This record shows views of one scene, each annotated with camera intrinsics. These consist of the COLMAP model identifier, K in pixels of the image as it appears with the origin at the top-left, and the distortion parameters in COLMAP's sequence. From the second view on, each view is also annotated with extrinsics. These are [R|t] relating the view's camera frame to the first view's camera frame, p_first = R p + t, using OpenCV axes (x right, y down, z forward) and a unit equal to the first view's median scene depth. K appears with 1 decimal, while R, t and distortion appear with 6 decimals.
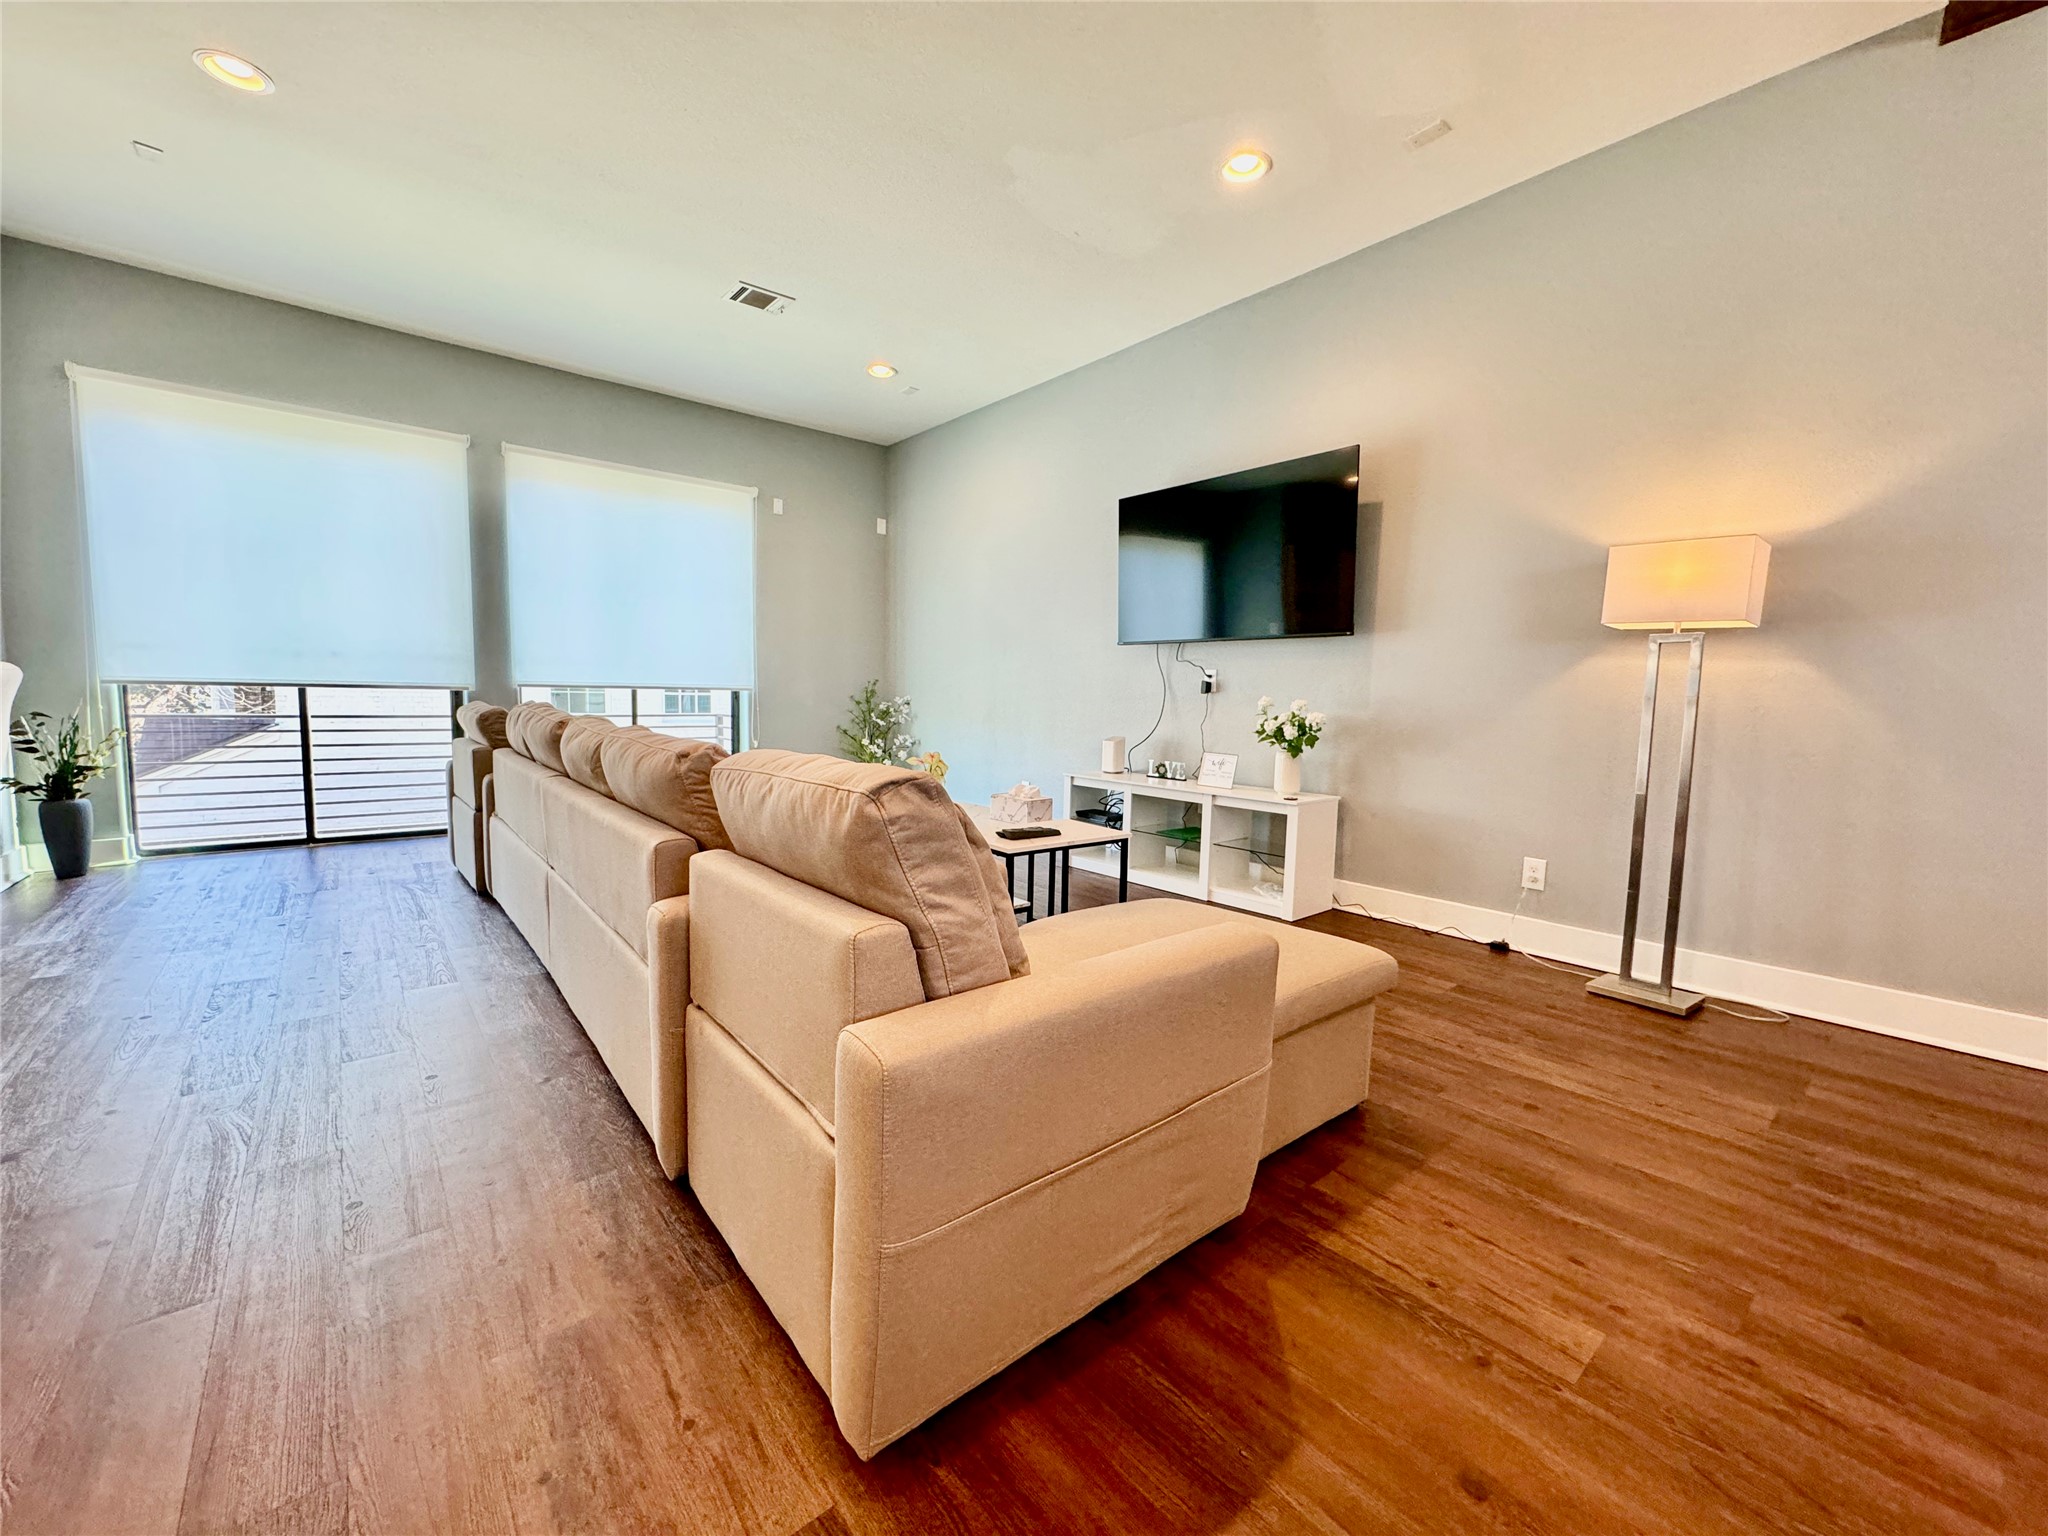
lens RADIAL K [[818.0, 0, 1025.4], [0, 818.0, 760.4], [0, 0, 1]] dist [0.007084, -0.001246]
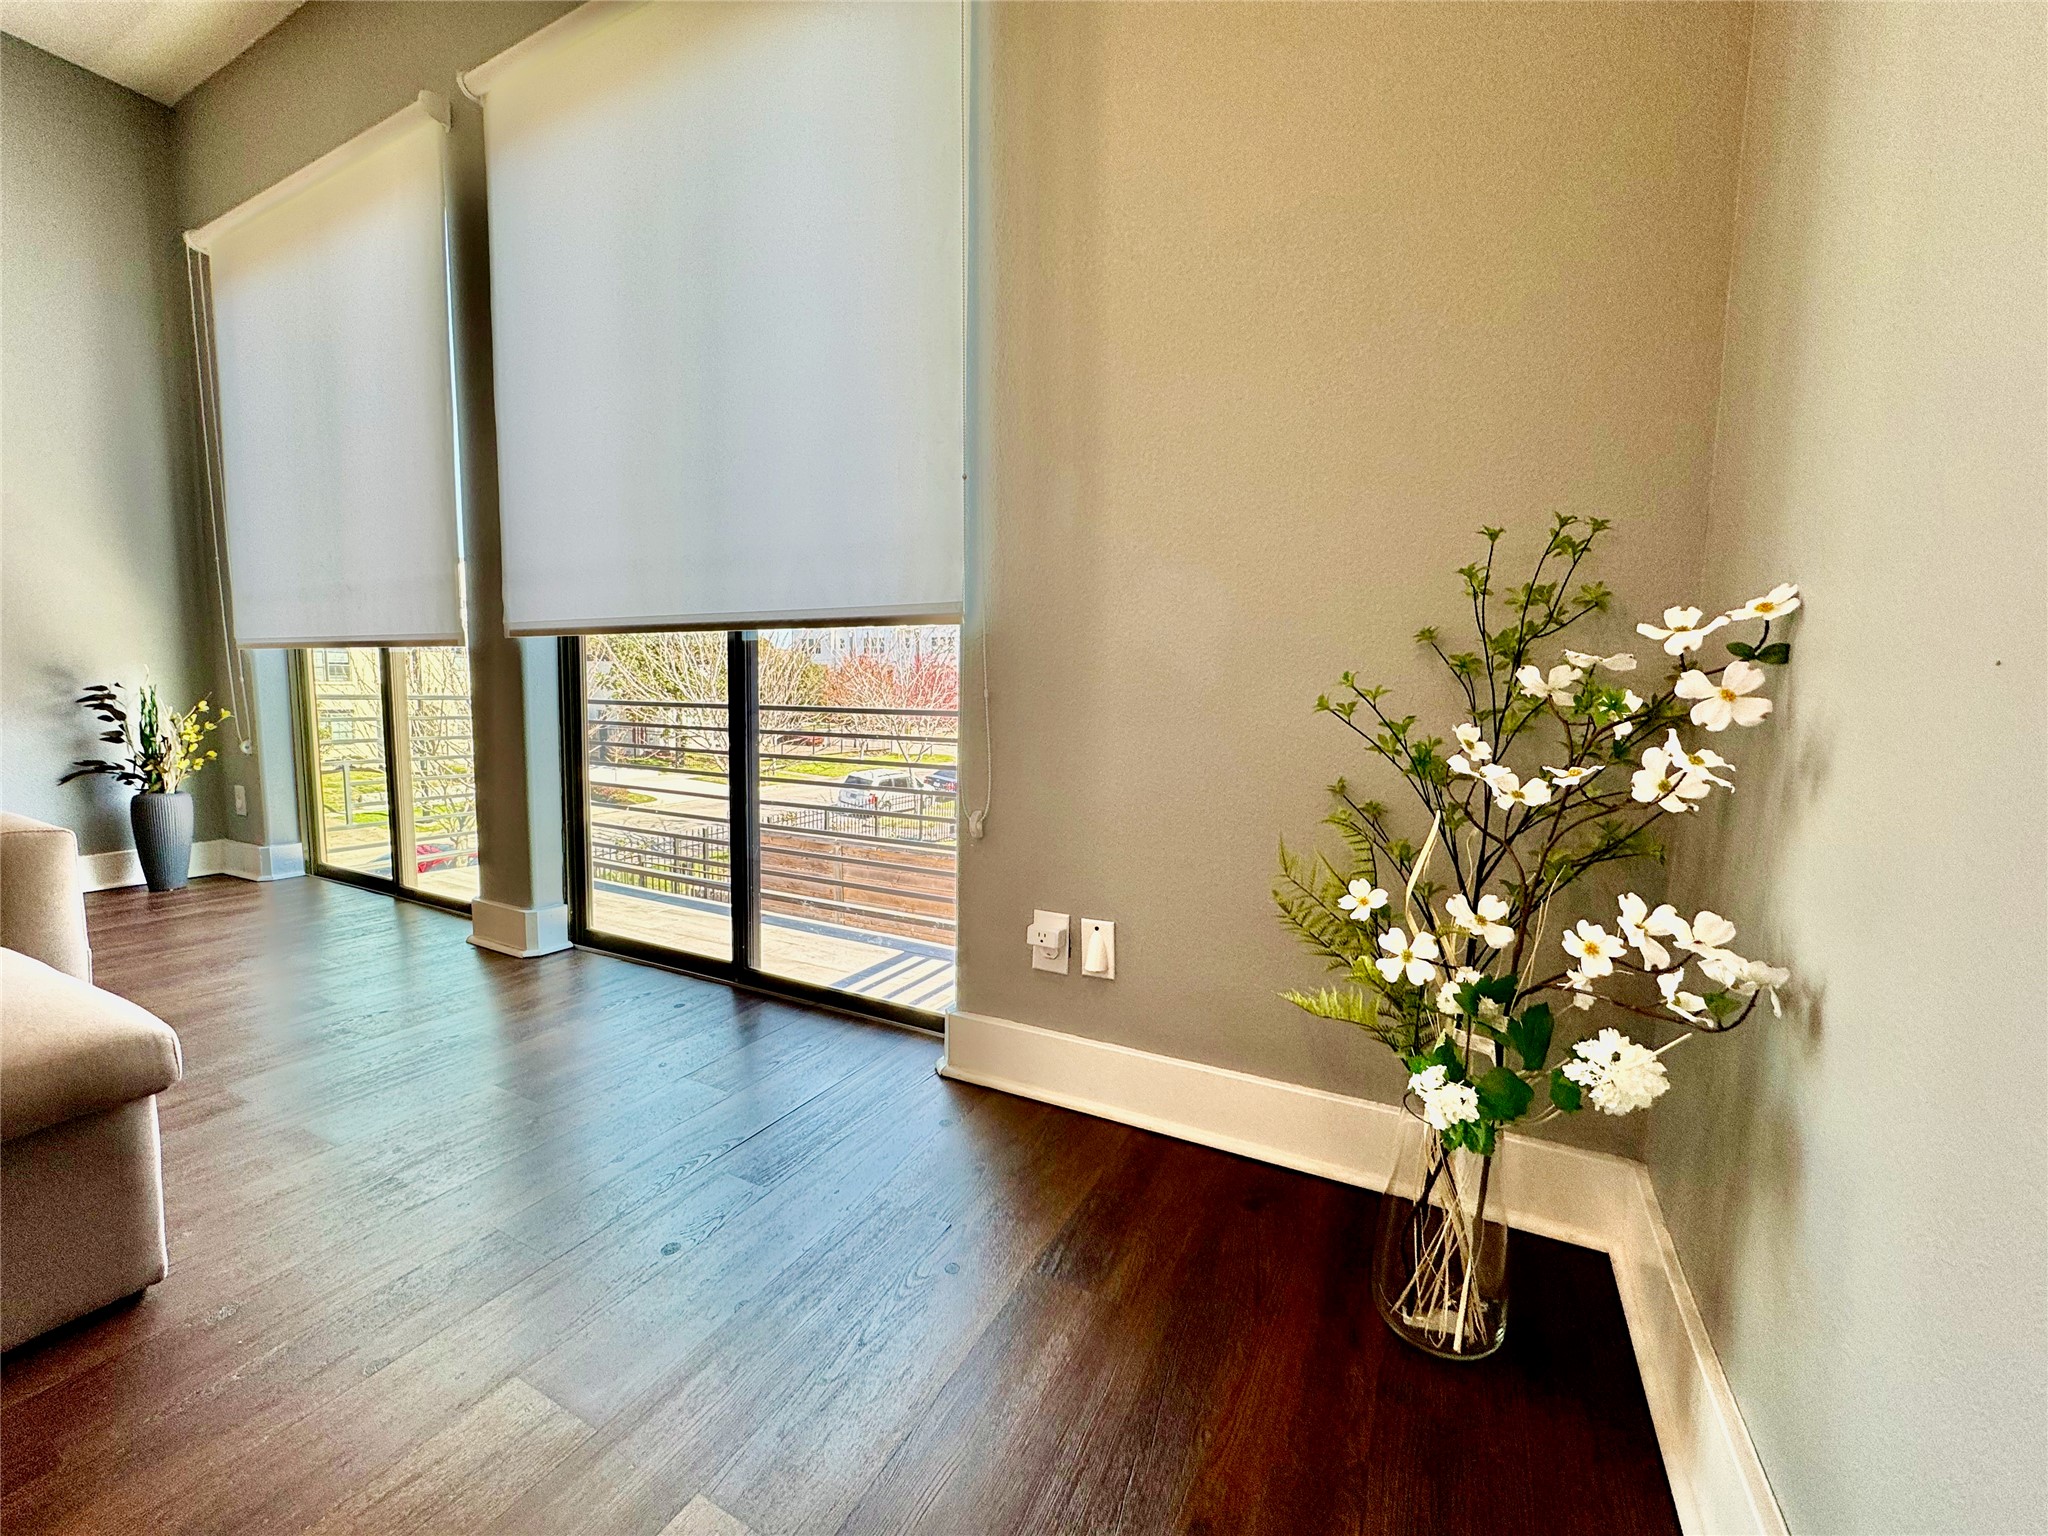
lens RADIAL K [[818.0, 0, 1018.7], [0, 818.0, 758.2], [0, 0, 1]] dist [0.007084, -0.001246]
pose [[0.367523, 0.072627, -0.927174, -0.130836], [-0.081813, 0.995606, 0.045557, -0.092822], [0.926409, 0.059111, 0.371850, 1.561520]]
